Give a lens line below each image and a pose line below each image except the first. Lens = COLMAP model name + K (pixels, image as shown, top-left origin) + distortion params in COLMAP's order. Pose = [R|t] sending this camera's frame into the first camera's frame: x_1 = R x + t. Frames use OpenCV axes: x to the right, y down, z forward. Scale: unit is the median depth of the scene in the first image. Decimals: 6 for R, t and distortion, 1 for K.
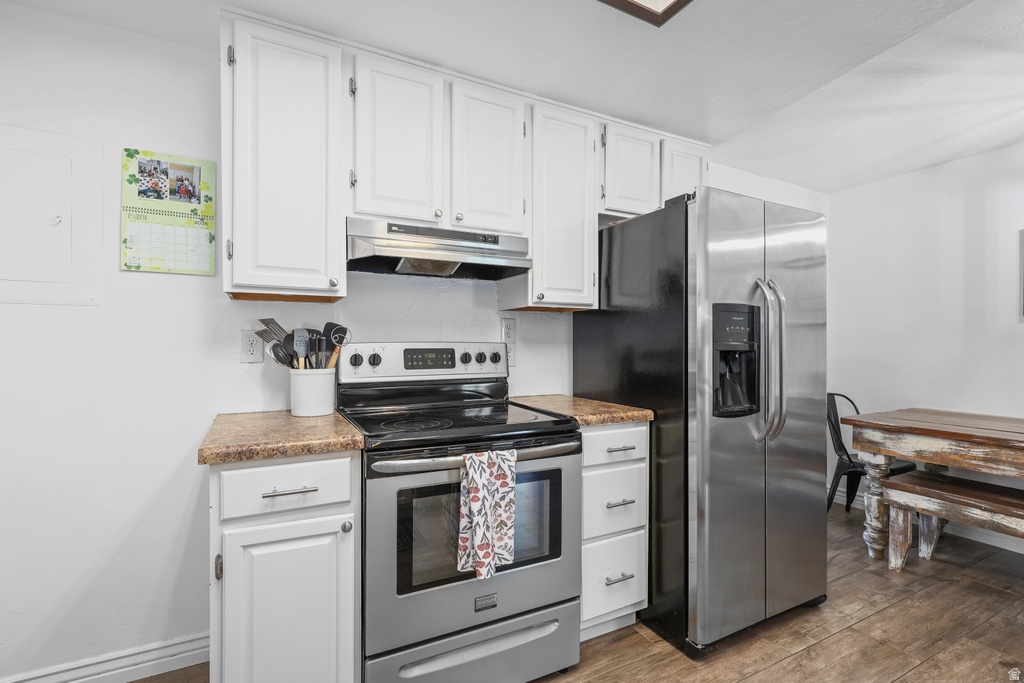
lens RADIAL K [[468.4, 0, 505.2], [0, 468.4, 344.2], [0, 0, 1]] dist [-0.000767, 0.000377]
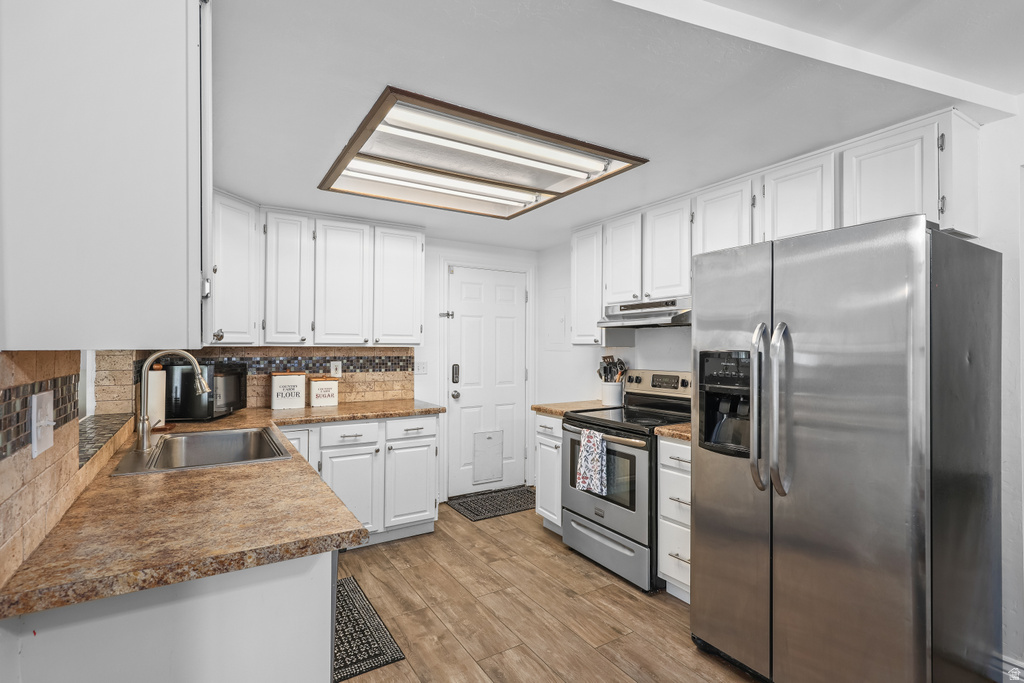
lens RADIAL K [[482.6, 0, 516.5], [0, 482.6, 343.1], [0, 0, 1]] dist [0.003198, 0.000873]
pose [[0.093111, -0.009365, -0.995612, 1.466392], [-0.004682, 0.999941, -0.009844, -0.083229], [0.995645, 0.005578, 0.093062, 0.383864]]
